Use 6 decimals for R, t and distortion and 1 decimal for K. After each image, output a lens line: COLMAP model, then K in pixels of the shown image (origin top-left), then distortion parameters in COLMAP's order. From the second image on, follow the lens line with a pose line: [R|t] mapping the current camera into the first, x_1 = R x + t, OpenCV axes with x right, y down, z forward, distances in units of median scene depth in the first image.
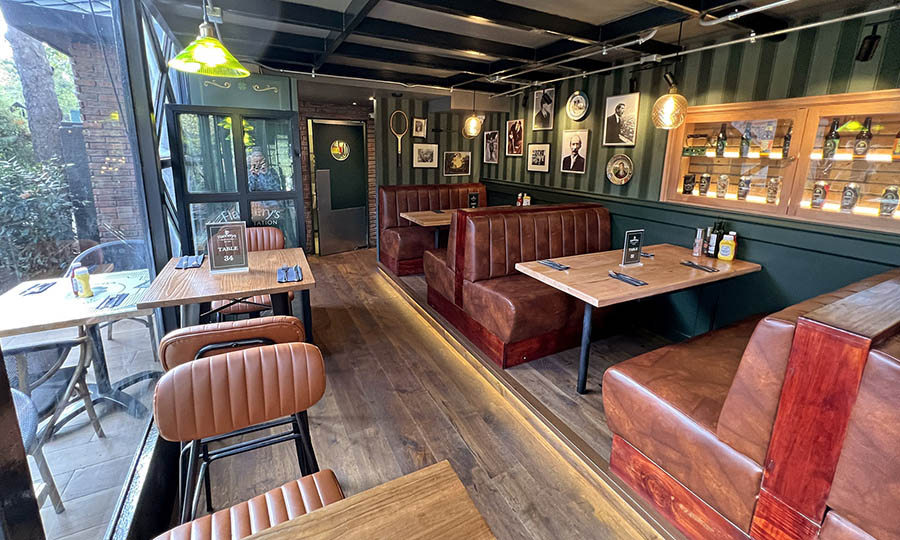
lens RADIAL K [[365.7, 0, 450.1], [0, 365.7, 223.9], [0, 0, 1]] dist [-0.002092, 0.000679]
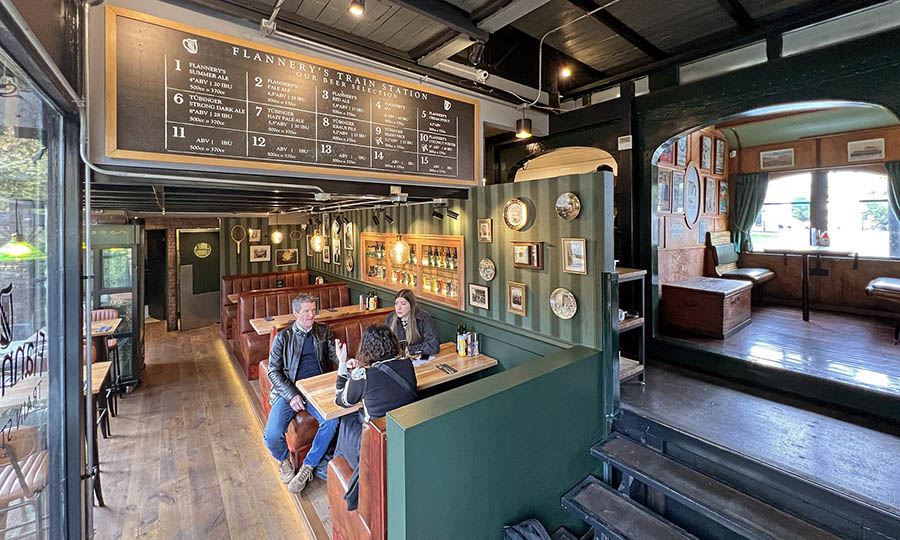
lens RADIAL K [[365.7, 0, 455.1], [0, 365.7, 224.2], [0, 0, 1]] dist [-0.002092, 0.000679]
pose [[0.985027, -0.029852, 0.169794, 0.464615], [0.061806, 0.980574, -0.186157, 0.019734], [-0.160938, 0.193864, 0.967737, -0.573770]]
